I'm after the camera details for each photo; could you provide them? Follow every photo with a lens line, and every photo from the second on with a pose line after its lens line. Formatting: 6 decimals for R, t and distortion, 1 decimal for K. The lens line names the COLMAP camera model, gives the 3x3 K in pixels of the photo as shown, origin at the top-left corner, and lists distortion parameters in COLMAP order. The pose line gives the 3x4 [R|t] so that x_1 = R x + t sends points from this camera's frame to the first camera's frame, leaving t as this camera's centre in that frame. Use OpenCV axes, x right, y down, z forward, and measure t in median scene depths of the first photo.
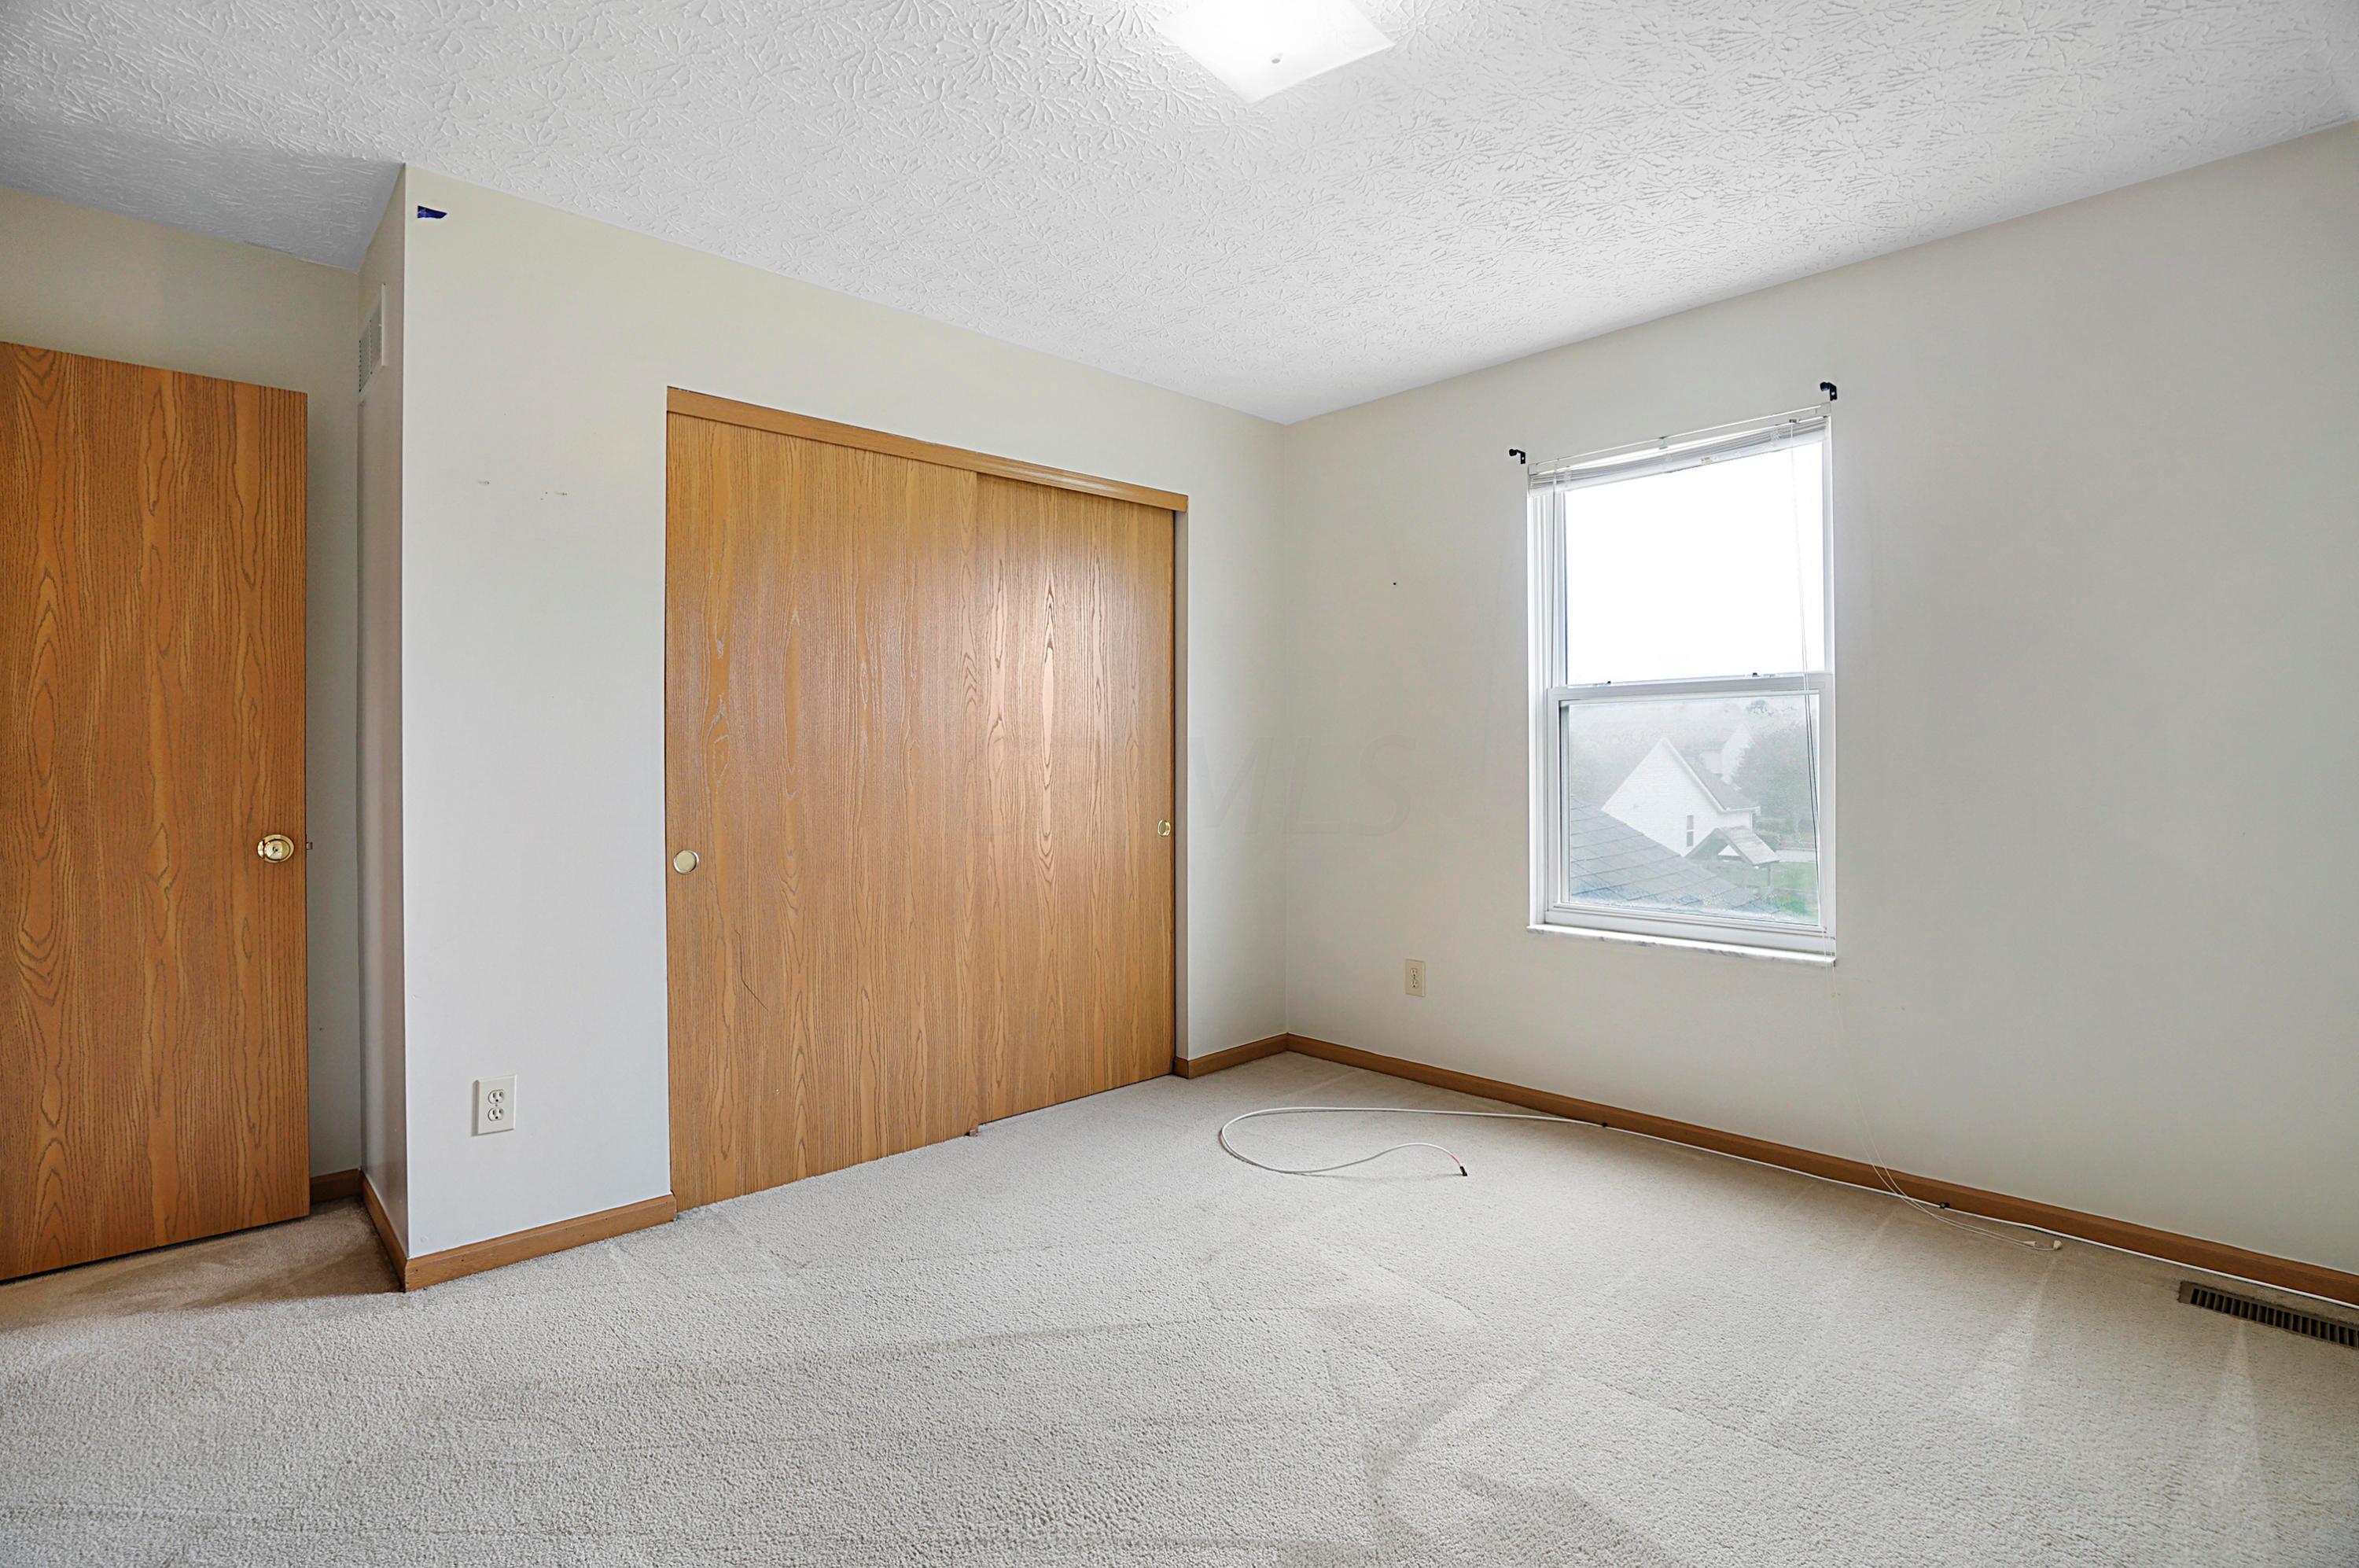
lens RADIAL K [[1114.5, 0, 1172.1], [0, 1114.5, 766.9], [0, 0, 1]] dist [-0.055482, 0.021539]
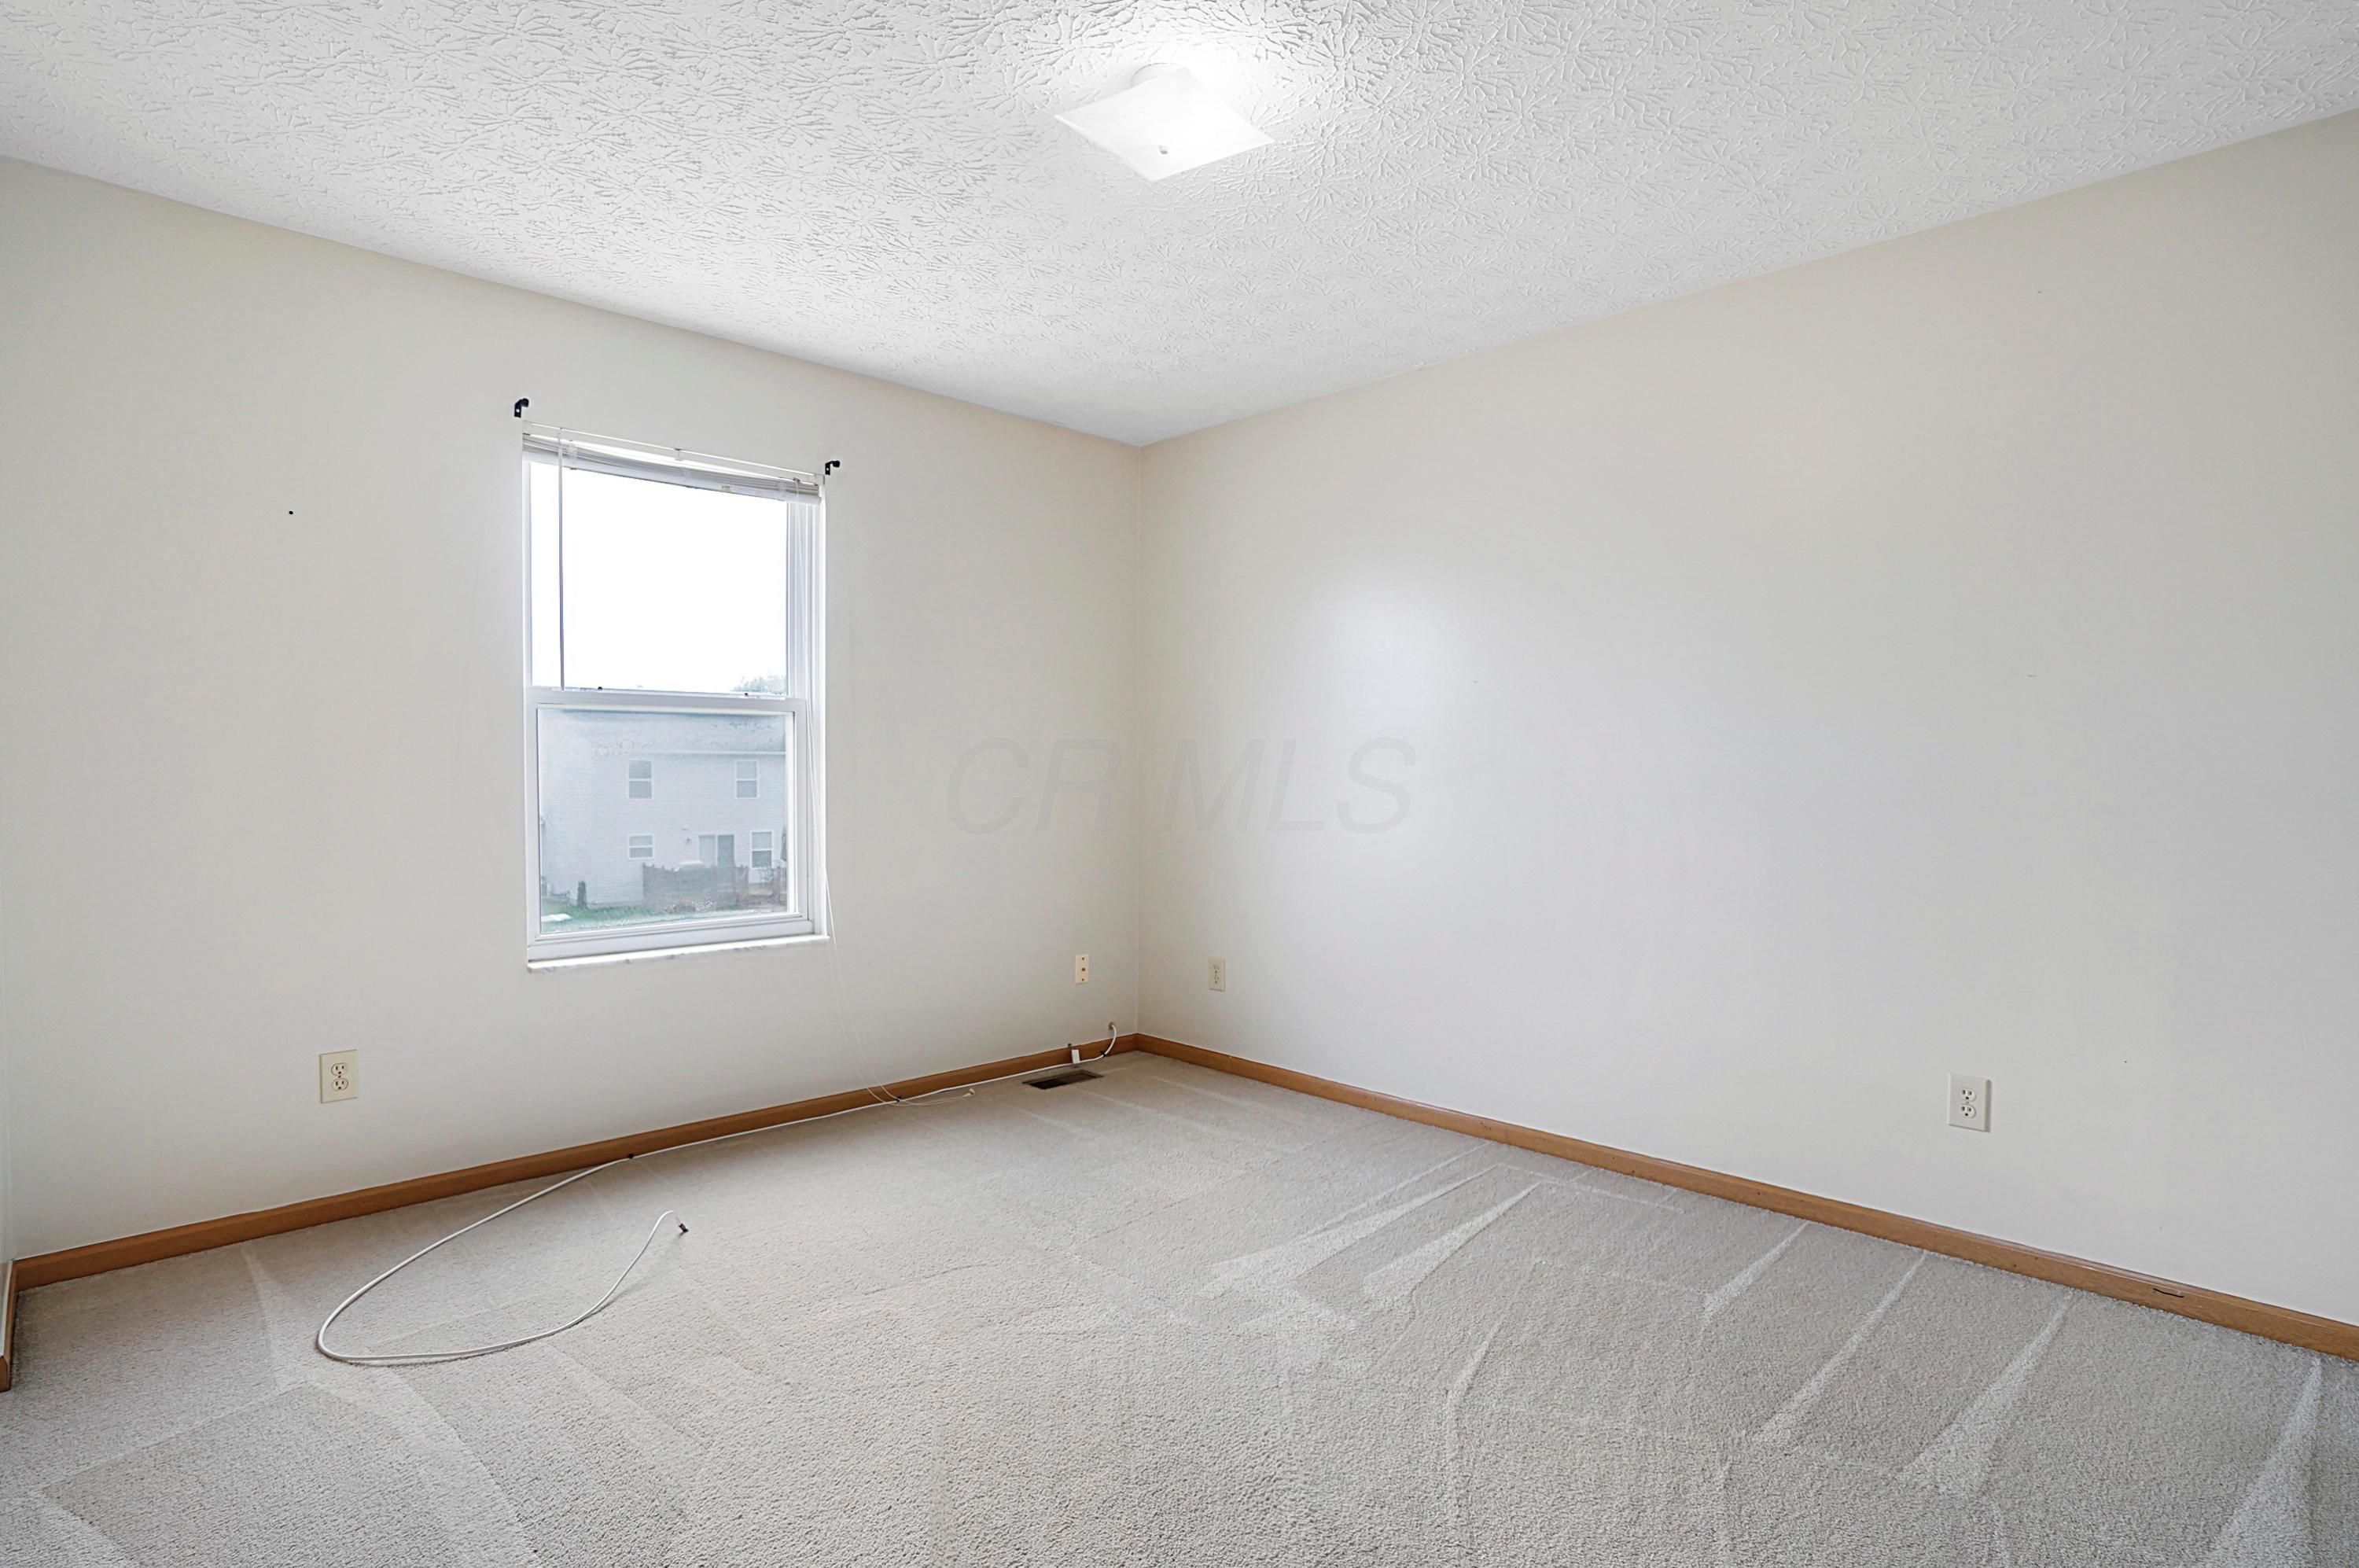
lens RADIAL K [[1203.8, 0, 1166.6], [0, 1203.8, 770.4], [0, 0, 1]] dist [-0.052599, 0.030305]
pose [[-0.008621, -0.011269, 0.999899, -0.669106], [-0.002184, 0.999934, 0.011251, -0.021211], [-0.999960, -0.002086, -0.008645, 0.579301]]
